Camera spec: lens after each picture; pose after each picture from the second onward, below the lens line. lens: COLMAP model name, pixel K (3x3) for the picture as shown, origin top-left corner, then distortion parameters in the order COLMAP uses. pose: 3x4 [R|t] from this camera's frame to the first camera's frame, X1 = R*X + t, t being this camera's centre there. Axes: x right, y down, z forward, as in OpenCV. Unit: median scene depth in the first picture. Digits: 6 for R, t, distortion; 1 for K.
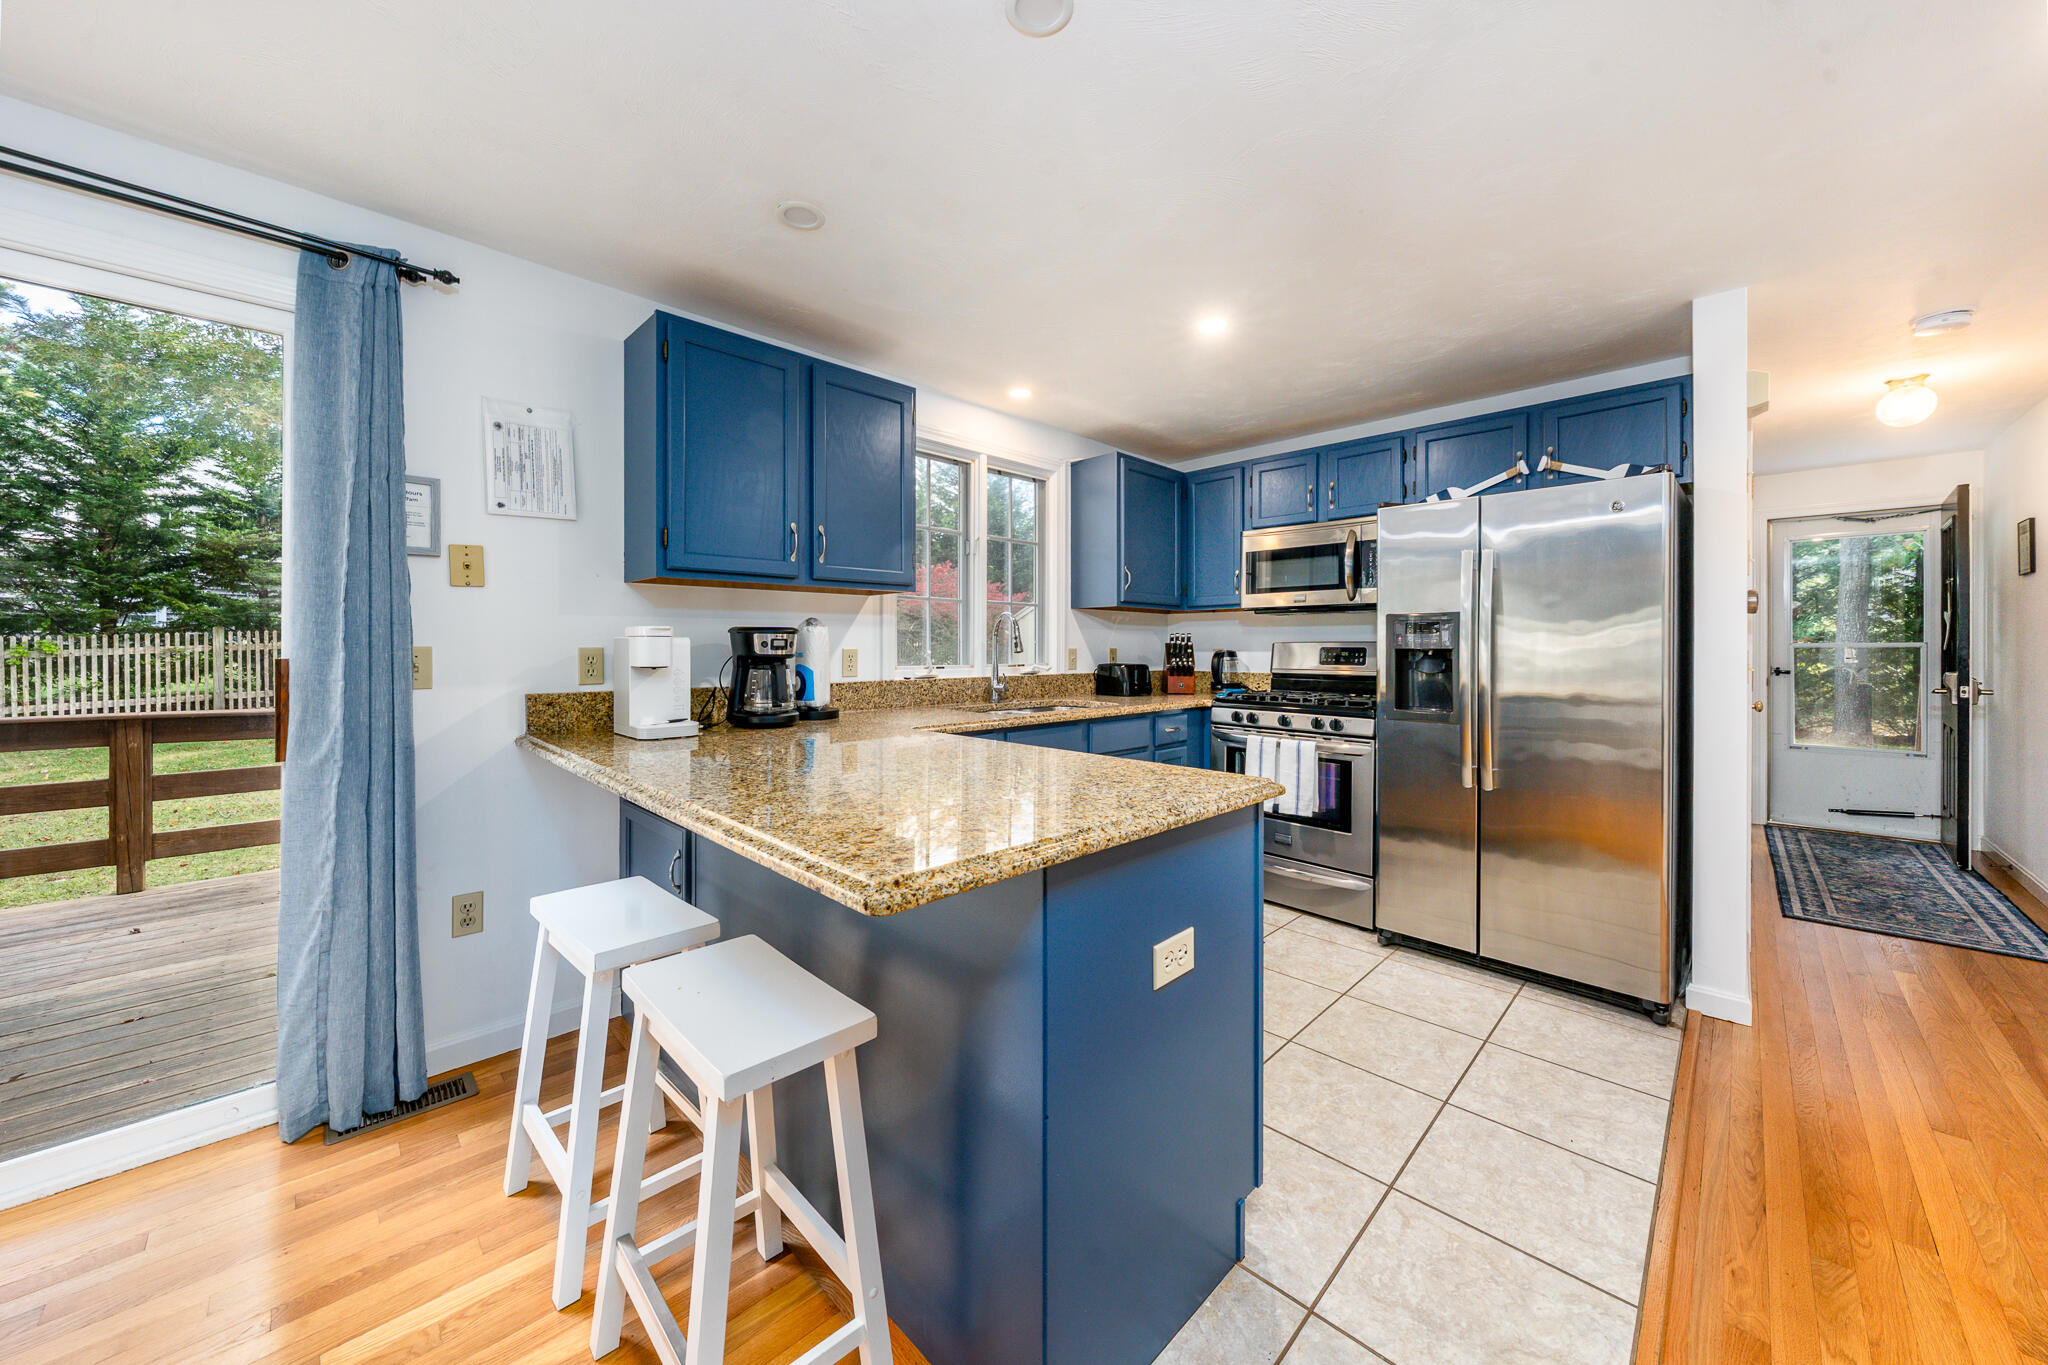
lens RADIAL K [[738.8, 0, 1018.5], [0, 738.8, 649.4], [0, 0, 1]] dist [-0.001727, -0.000238]
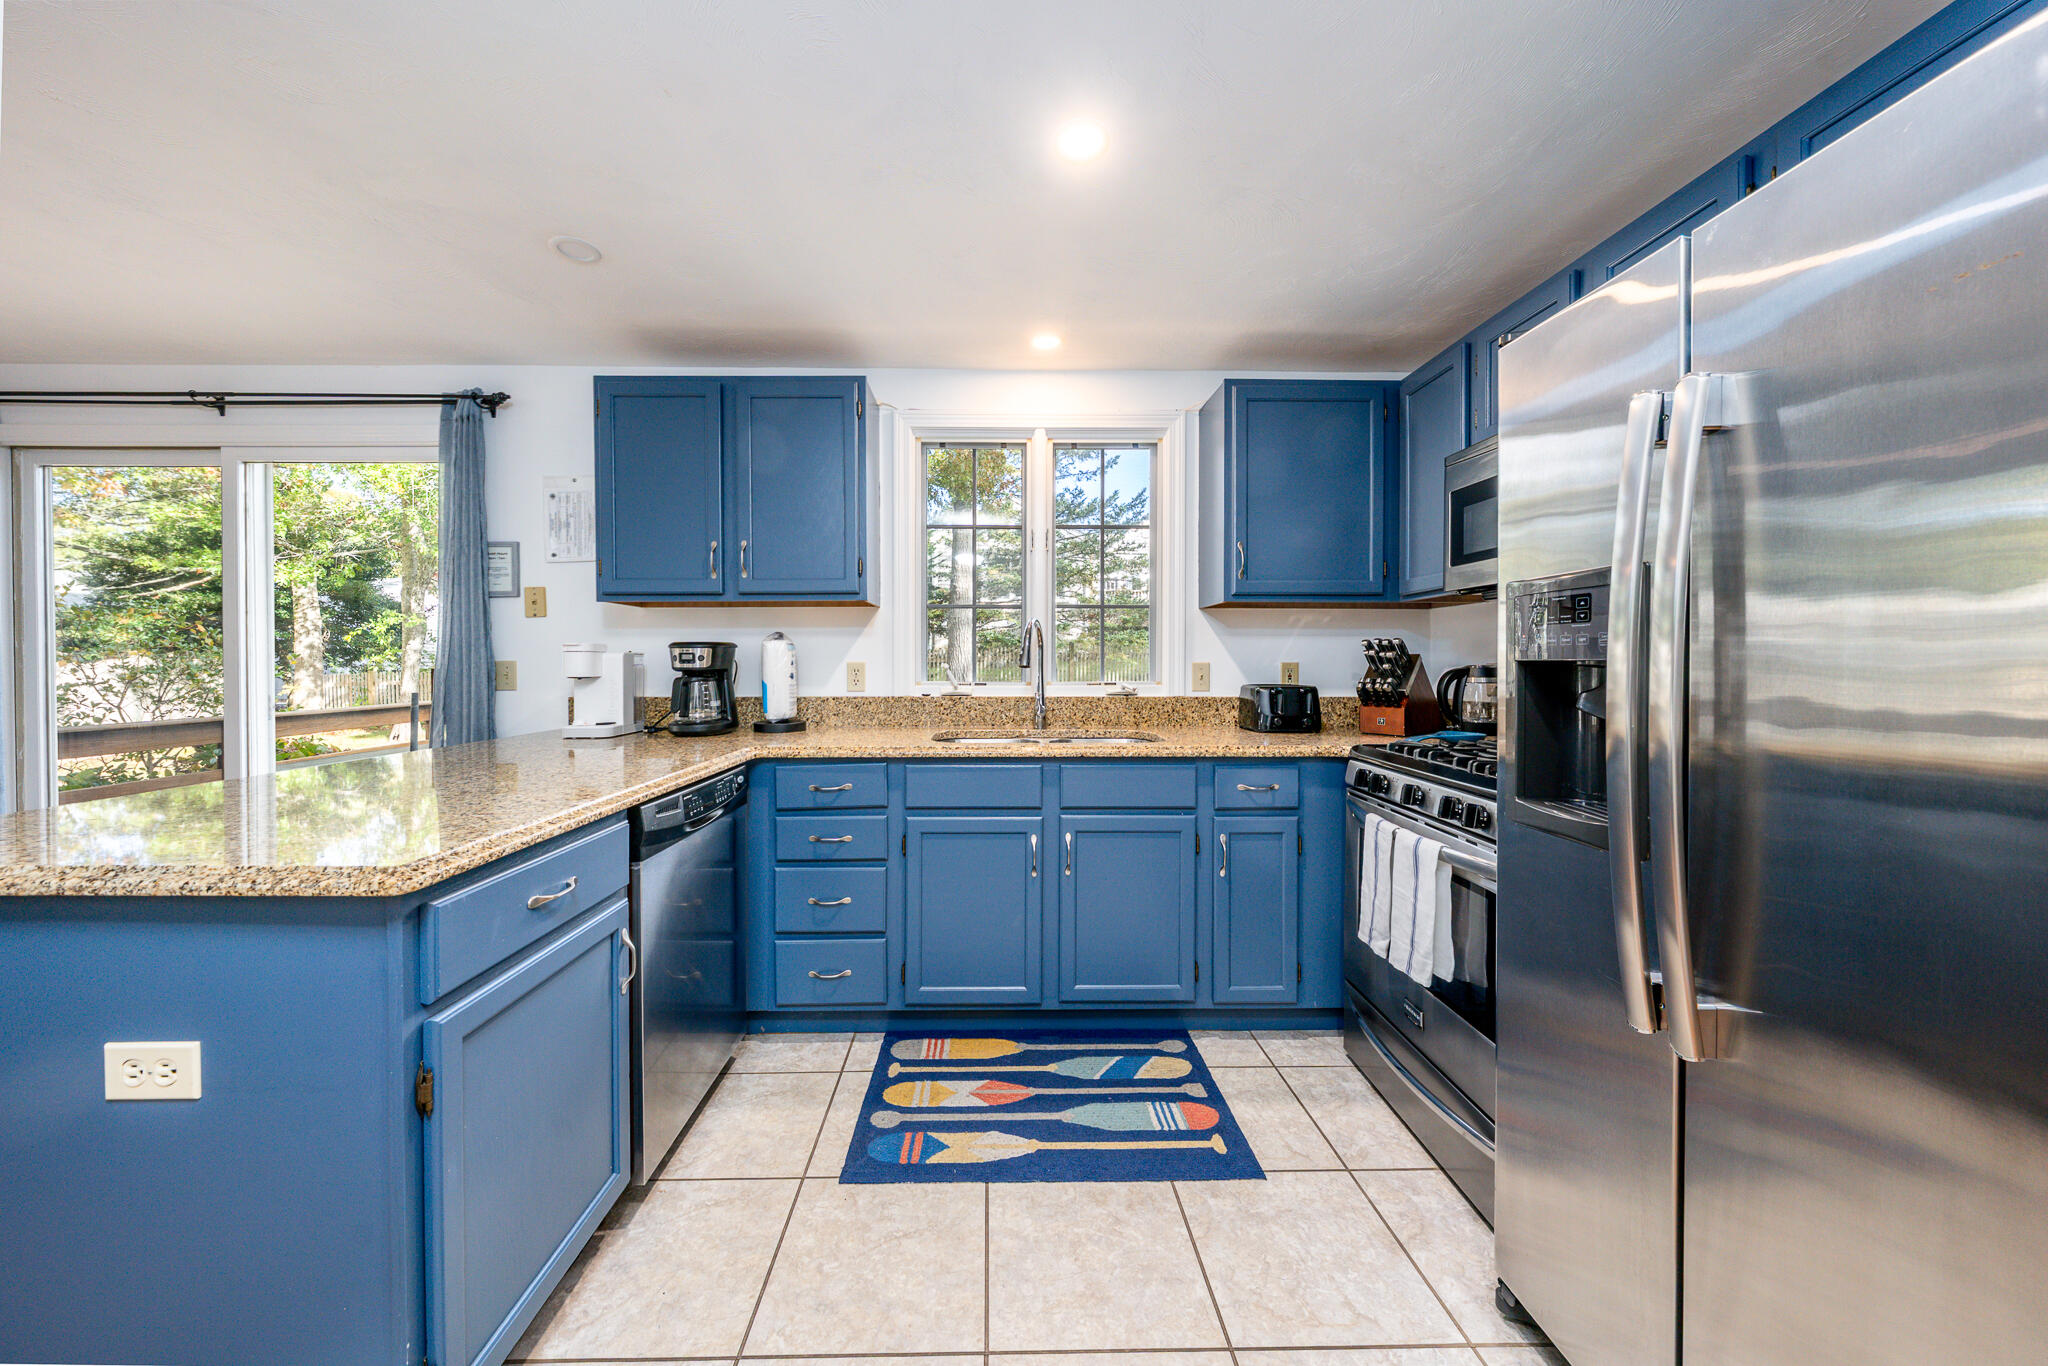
lens RADIAL K [[726.5, 0, 1105.8], [0, 726.5, 669.9], [0, 0, 1]] dist [0.007715, -0.000004]
pose [[0.711800, 0.005675, -0.702359, 0.569473], [-0.001493, 0.999977, 0.006567, 0.001435], [0.702380, -0.003625, 0.711793, 0.459749]]
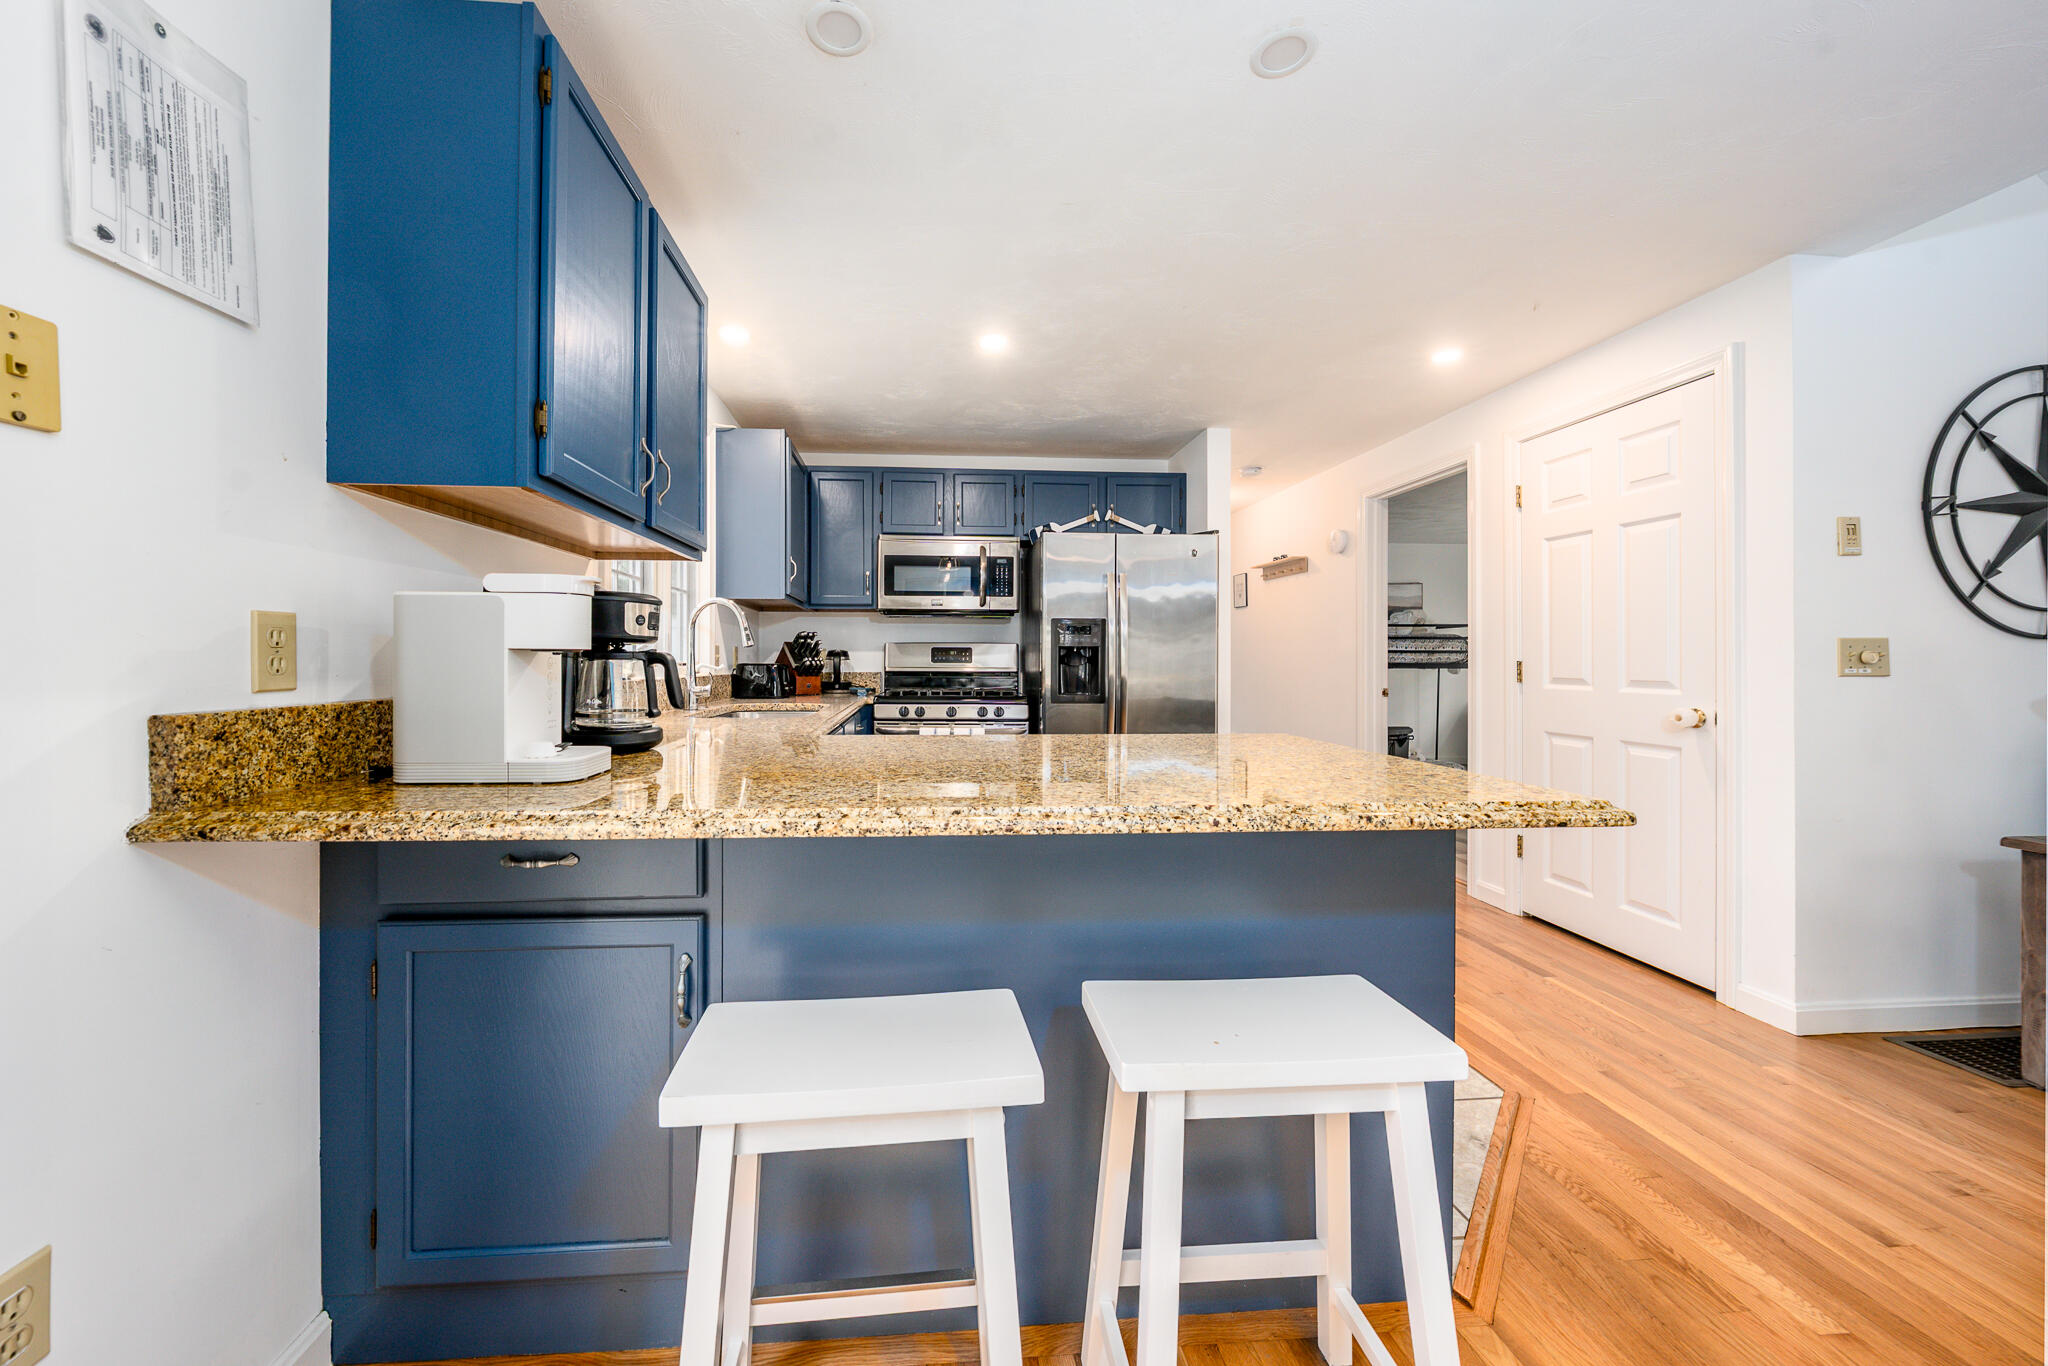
lens RADIAL K [[733.4, 0, 986.0], [0, 733.4, 656.2], [0, 0, 1]] dist [0.000074, 0.000041]
pose [[0.648688, 0.004109, 0.761043, -0.442743], [0.000742, 0.999982, -0.006031, 0.019839], [-0.761054, 0.004477, 0.648673, 0.250992]]
